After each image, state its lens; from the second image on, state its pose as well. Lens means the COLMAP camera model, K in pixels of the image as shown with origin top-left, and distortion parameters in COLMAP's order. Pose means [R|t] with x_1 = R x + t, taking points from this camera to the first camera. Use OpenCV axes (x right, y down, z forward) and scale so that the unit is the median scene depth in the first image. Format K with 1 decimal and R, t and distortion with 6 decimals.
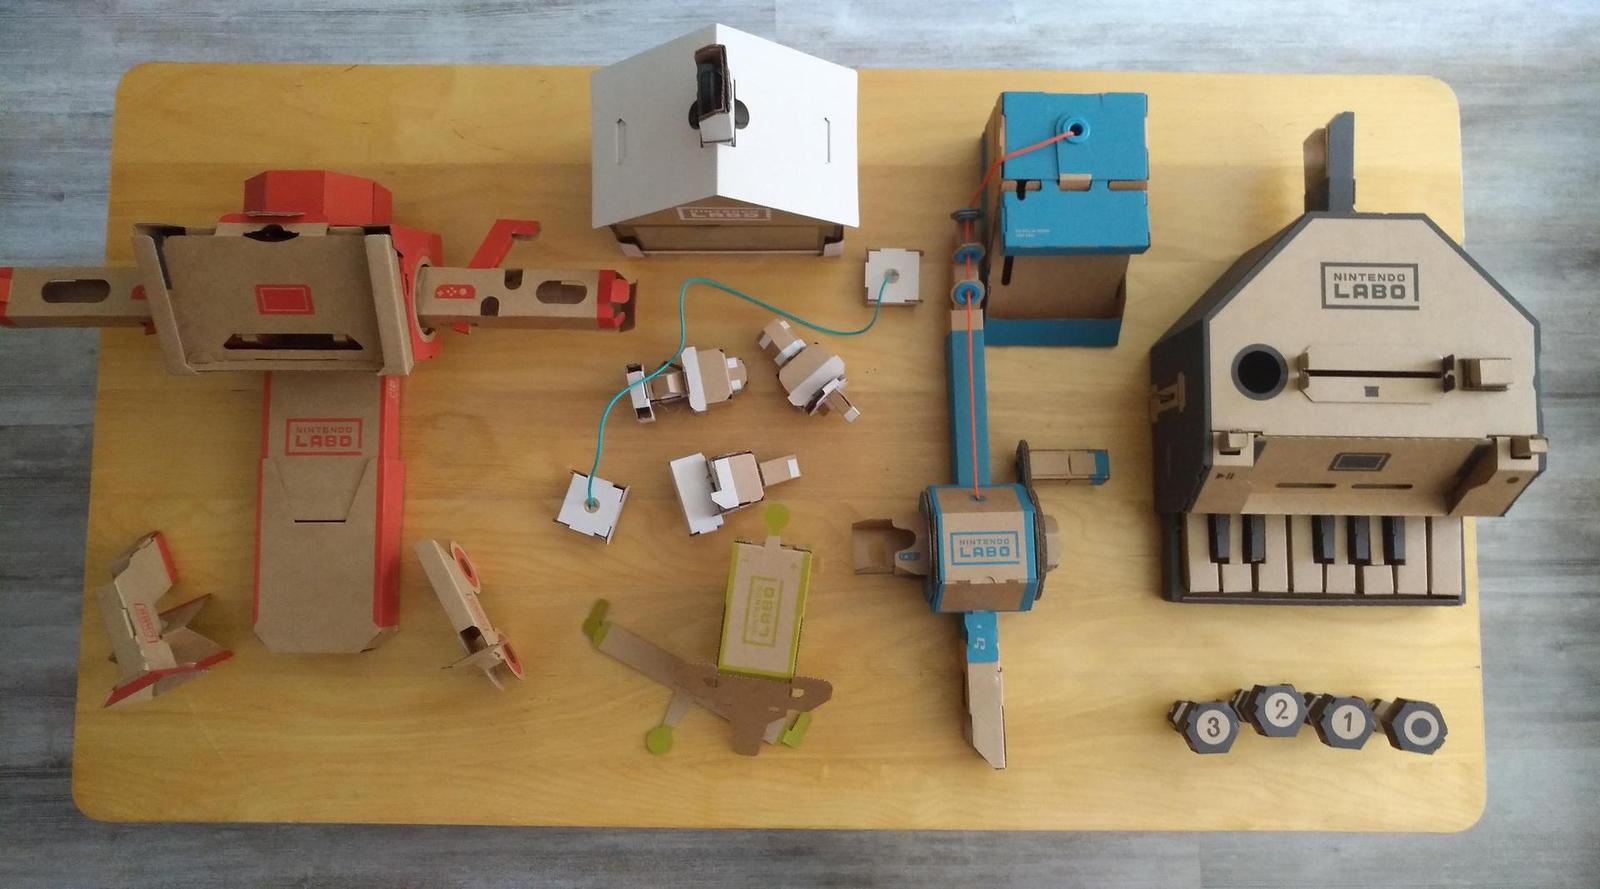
lens RADIAL K [[1383.8, 0, 800.0], [0, 1383.8, 444.5], [0, 0, 1]] dist [-0.004717, -0.000008]
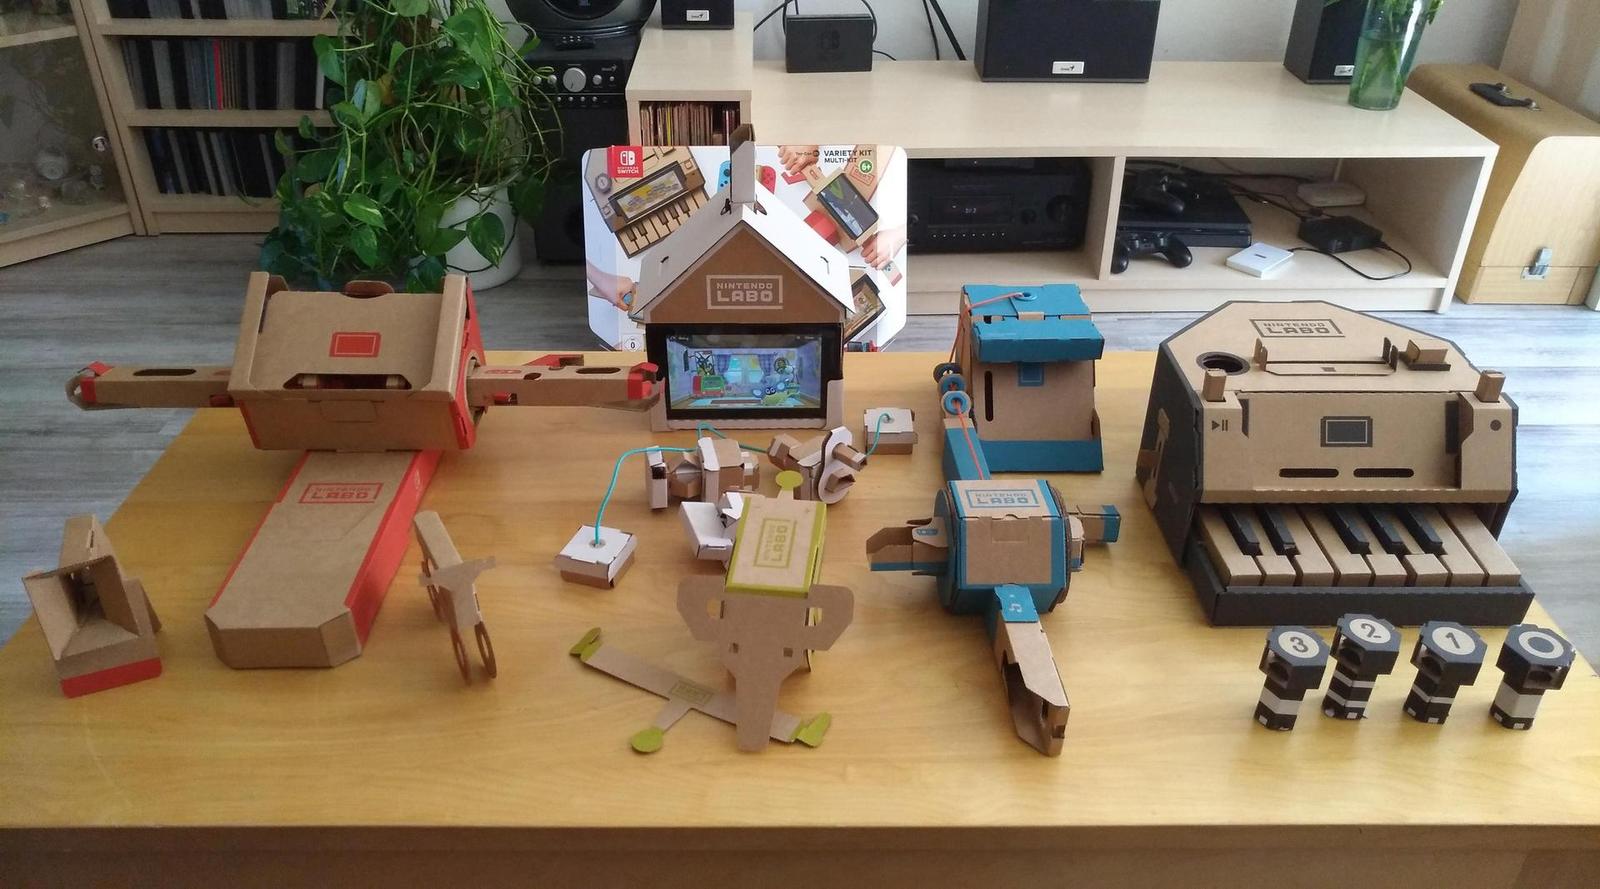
lens RADIAL K [[1310.4, 0, 799.4], [0, 1310.4, 359.8], [0, 0, 1]] dist [-0.002128, 0.009865]
pose [[0.999787, -0.005726, 0.019833, -0.026573], [0.019745, 0.545496, -0.837881, 0.765266], [-0.006021, 0.838094, 0.545493, 0.396735]]
